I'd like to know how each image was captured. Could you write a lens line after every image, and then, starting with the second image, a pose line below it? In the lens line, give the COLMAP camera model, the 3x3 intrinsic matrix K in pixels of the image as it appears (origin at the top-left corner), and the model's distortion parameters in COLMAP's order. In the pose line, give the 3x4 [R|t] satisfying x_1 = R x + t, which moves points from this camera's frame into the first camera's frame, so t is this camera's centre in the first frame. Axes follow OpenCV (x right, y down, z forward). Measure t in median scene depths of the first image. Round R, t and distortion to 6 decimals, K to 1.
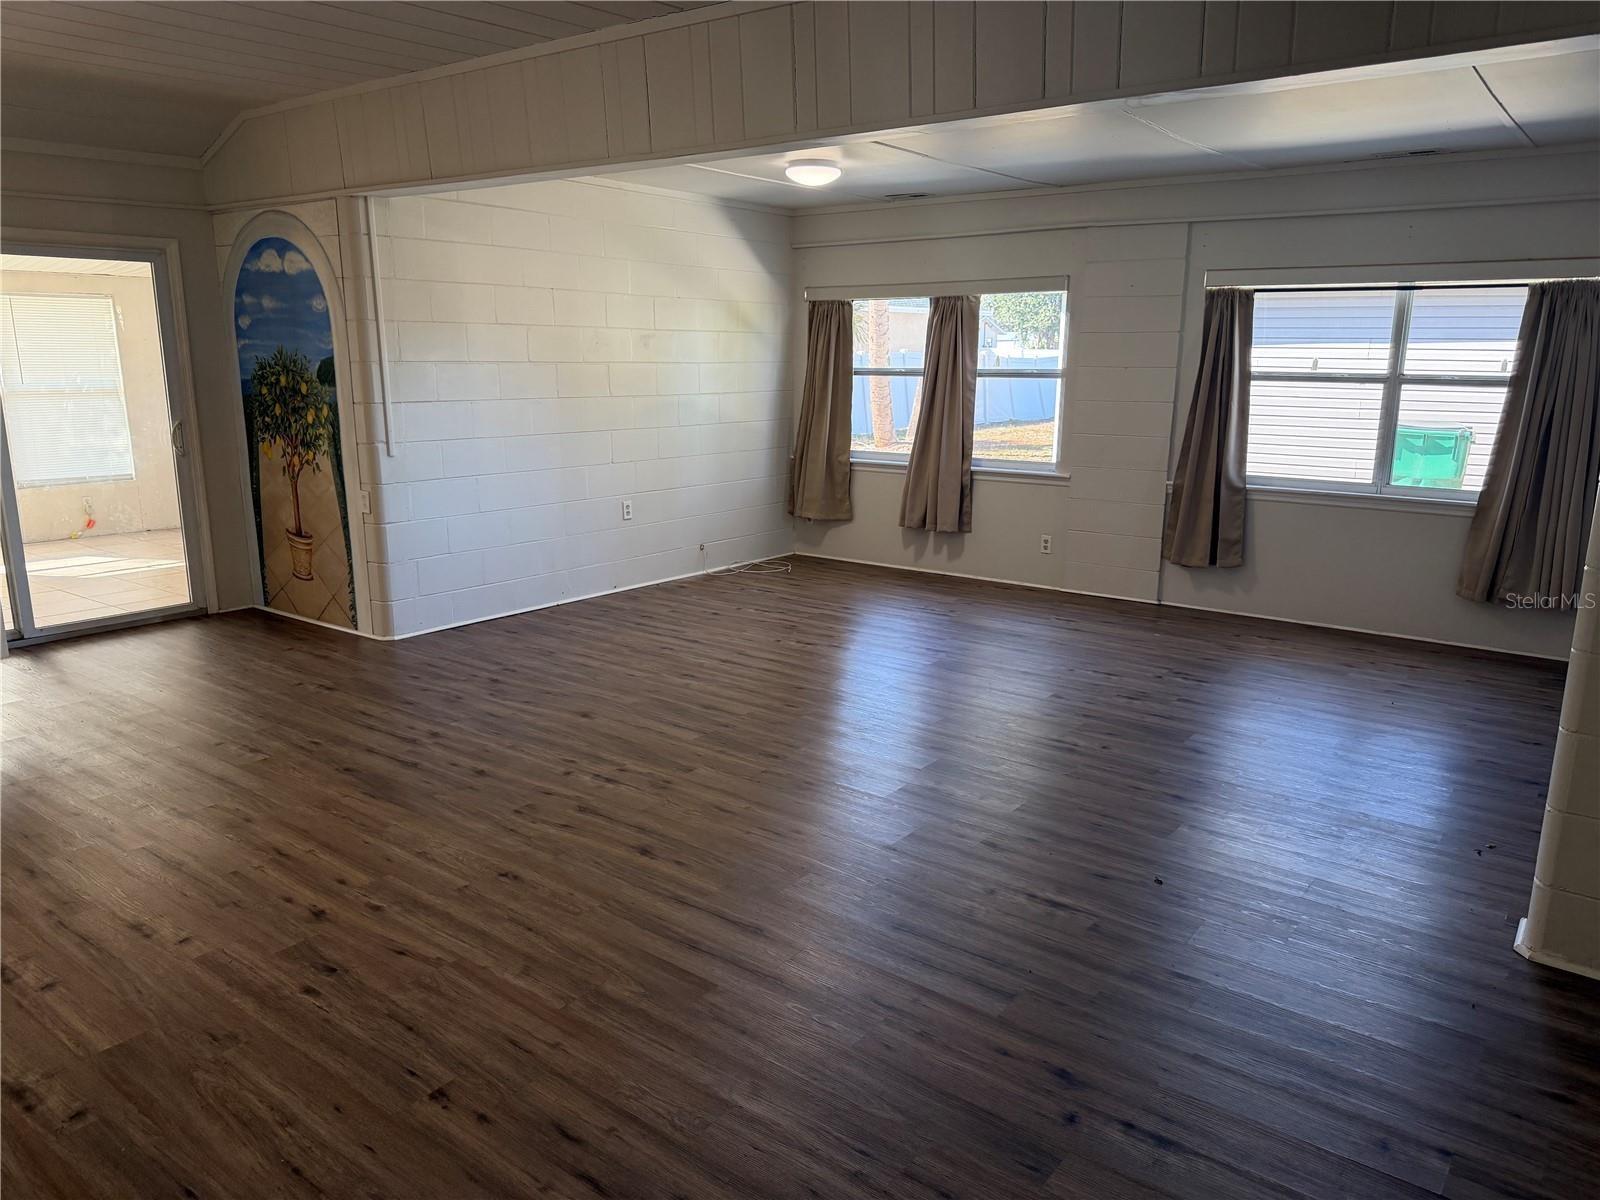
lens RADIAL K [[1120.6, 0, 800.3], [0, 1120.6, 603.0], [0, 0, 1]] dist [0.078186, -0.109030]
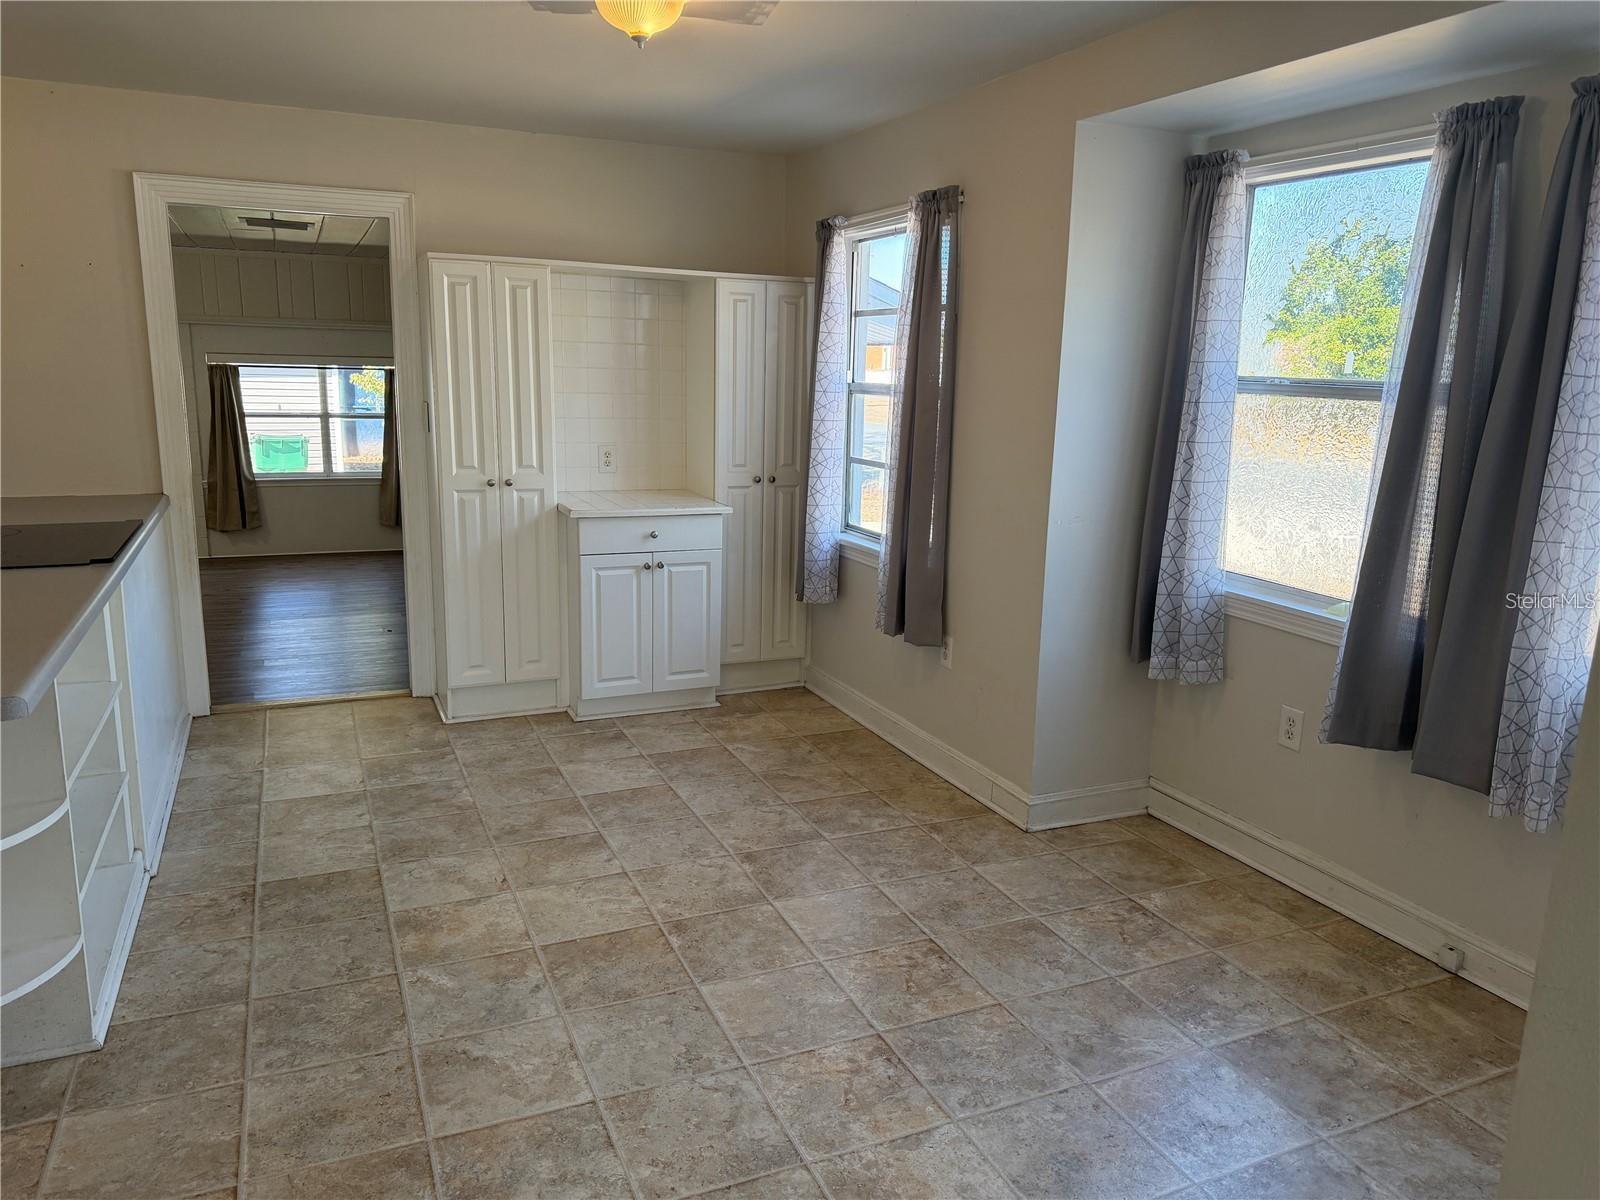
lens RADIAL K [[1114.6, 0, 797.9], [0, 1114.6, 599.7], [0, 0, 1]] dist [0.027599, -0.041006]
pose [[0.475511, -0.182218, 0.860631, -0.935787], [0.173321, 0.978543, 0.111420, 0.036523], [-0.862467, 0.096184, 0.496890, -0.695411]]
